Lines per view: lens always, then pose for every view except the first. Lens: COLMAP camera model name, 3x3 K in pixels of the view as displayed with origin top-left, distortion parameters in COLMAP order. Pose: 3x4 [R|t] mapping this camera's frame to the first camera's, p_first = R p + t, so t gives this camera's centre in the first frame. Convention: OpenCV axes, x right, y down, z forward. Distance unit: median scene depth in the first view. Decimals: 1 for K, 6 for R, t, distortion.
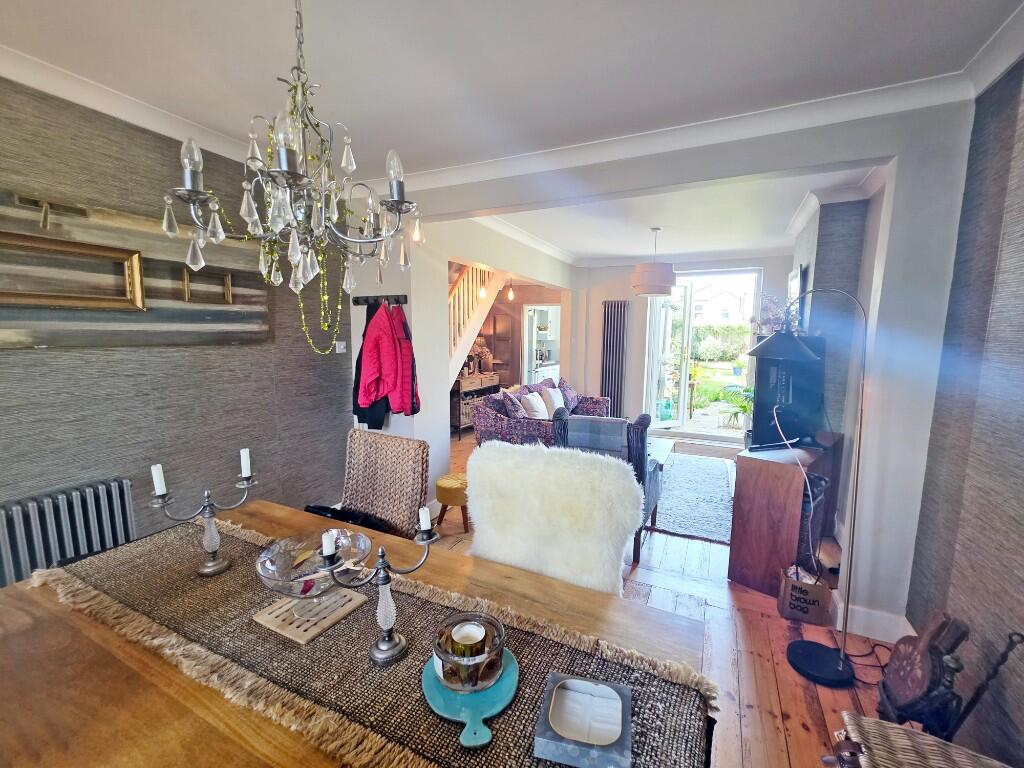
lens RADIAL K [[421.9, 0, 512.0], [0, 421.9, 384.0], [0, 0, 1]] dist [0.000280, 0.000085]
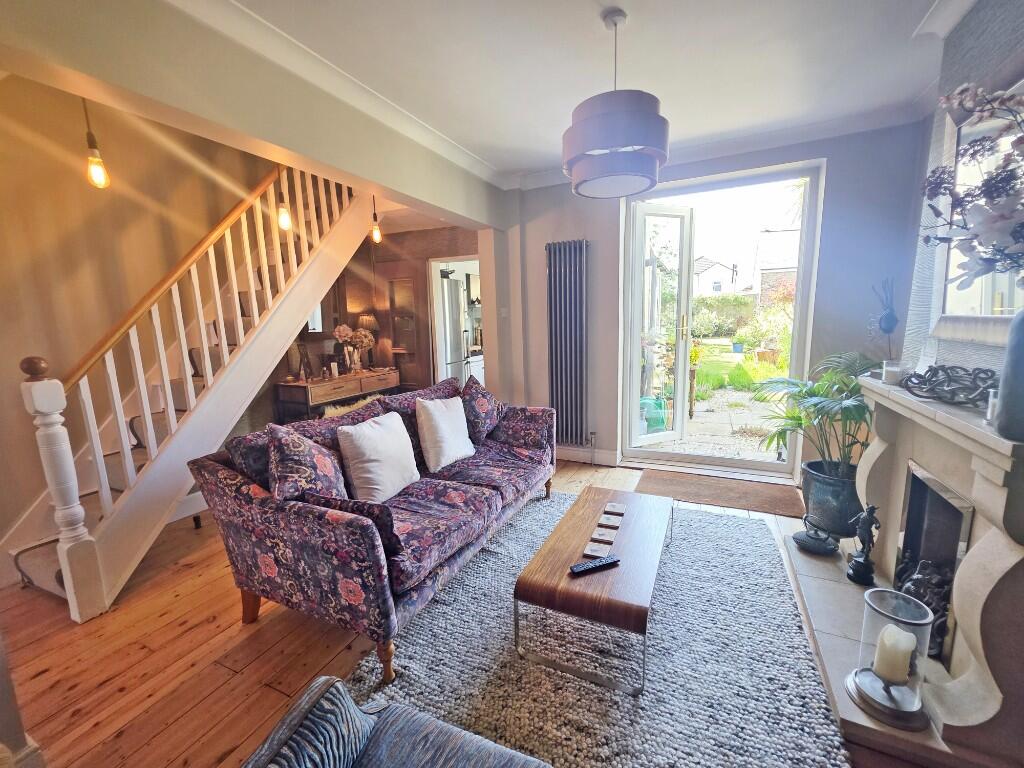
lens RADIAL K [[411.1, 0, 512.0], [0, 411.1, 384.0], [0, 0, 1]] dist [0.000271, 0.000056]
pose [[0.999141, -0.040641, 0.008039, 0.149620], [0.040276, 0.998334, 0.041310, -0.022349], [-0.009705, -0.040951, 0.999114, 0.394514]]
